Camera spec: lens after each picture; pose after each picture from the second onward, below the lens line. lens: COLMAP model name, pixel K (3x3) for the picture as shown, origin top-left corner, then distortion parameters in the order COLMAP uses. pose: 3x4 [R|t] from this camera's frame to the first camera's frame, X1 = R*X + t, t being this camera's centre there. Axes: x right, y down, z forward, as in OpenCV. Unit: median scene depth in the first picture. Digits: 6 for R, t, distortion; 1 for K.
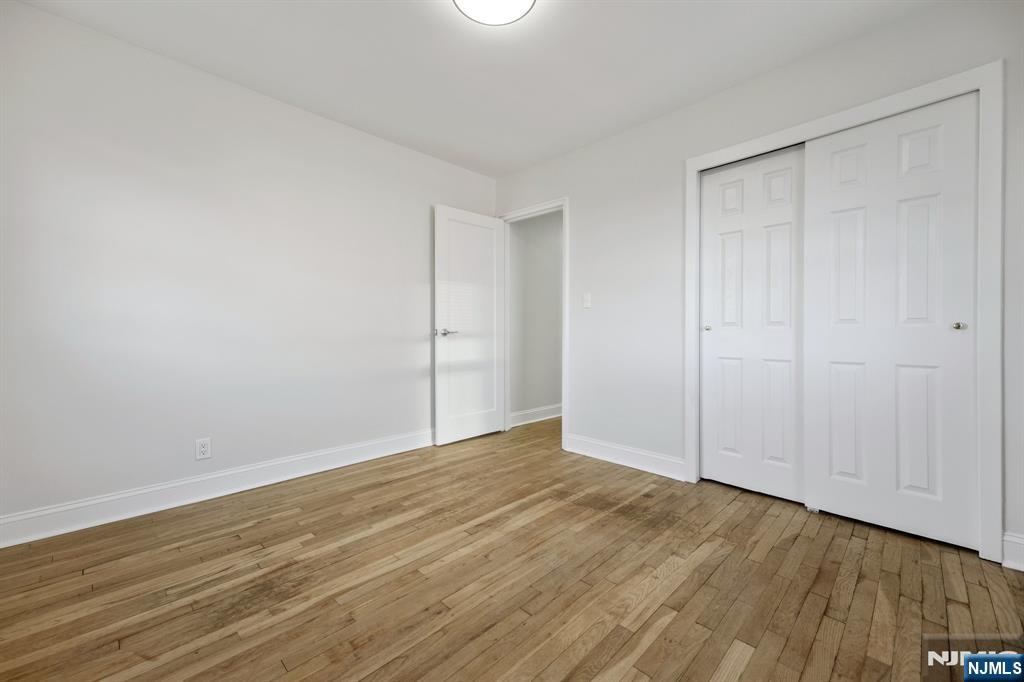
lens RADIAL K [[413.3, 0, 509.7], [0, 413.3, 334.0], [0, 0, 1]] dist [0.001809, 0.000069]
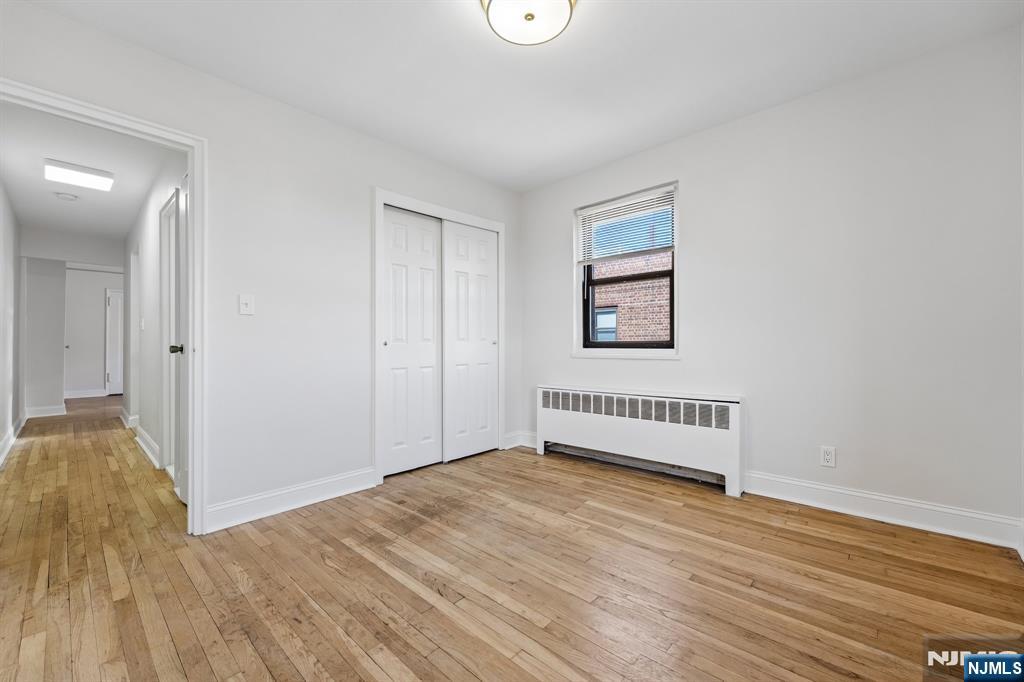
lens RADIAL K [[413.3, 0, 521.7], [0, 413.3, 342.0], [0, 0, 1]] dist [0.001809, 0.000069]
pose [[-0.066587, 0.003363, 0.997775, -0.841476], [0.012964, 0.999913, -0.002505, -0.012601], [-0.997696, 0.012769, -0.066625, 0.859769]]
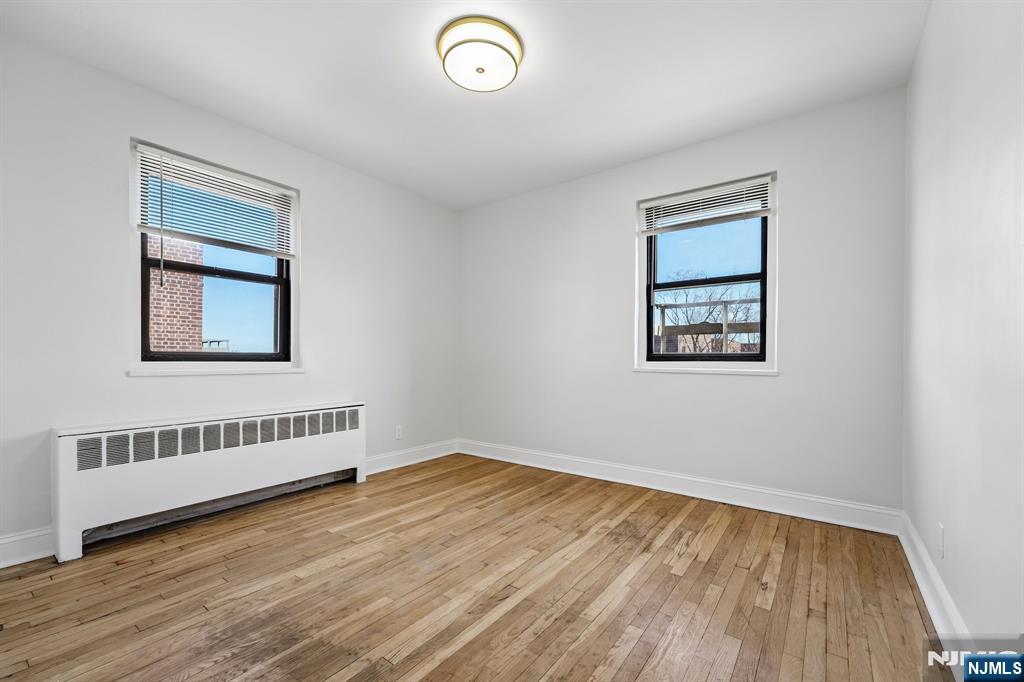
lens RADIAL K [[413.3, 0, 518.2], [0, 413.3, 361.4], [0, 0, 1]] dist [0.001809, 0.000069]
pose [[-0.988152, -0.004795, -0.153406, 0.025318], [-0.006822, 0.999896, 0.012692, -0.009708], [0.153330, 0.013589, -0.988082, 1.730146]]
